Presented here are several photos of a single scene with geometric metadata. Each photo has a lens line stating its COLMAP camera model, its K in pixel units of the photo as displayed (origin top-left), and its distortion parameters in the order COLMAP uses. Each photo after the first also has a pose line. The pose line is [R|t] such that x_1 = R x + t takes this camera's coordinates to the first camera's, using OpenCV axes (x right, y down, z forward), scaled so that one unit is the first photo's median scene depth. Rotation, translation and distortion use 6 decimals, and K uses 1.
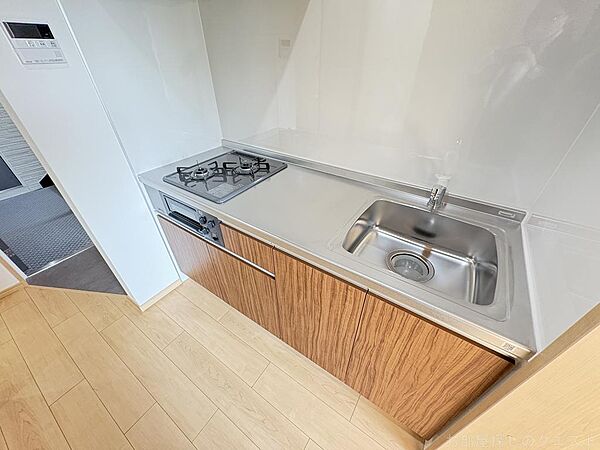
lens RADIAL K [[238.0, 0, 300.8], [0, 238.0, 225.1], [0, 0, 1]] dist [-0.000711, -0.000001]
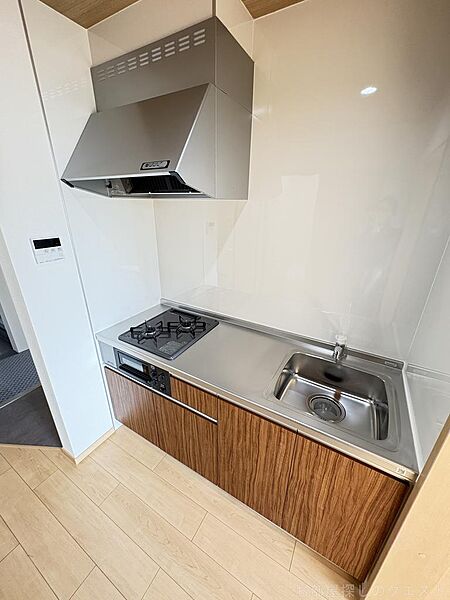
lens RADIAL K [[238.0, 0, 225.0], [0, 238.0, 298.4], [0, 0, 1]] dist [-0.000711, -0.000001]
pose [[0.997797, -0.012727, 0.065113, -0.122903], [0.028162, 0.969869, -0.241996, -0.084556], [-0.060071, 0.243296, 0.968090, -0.270295]]
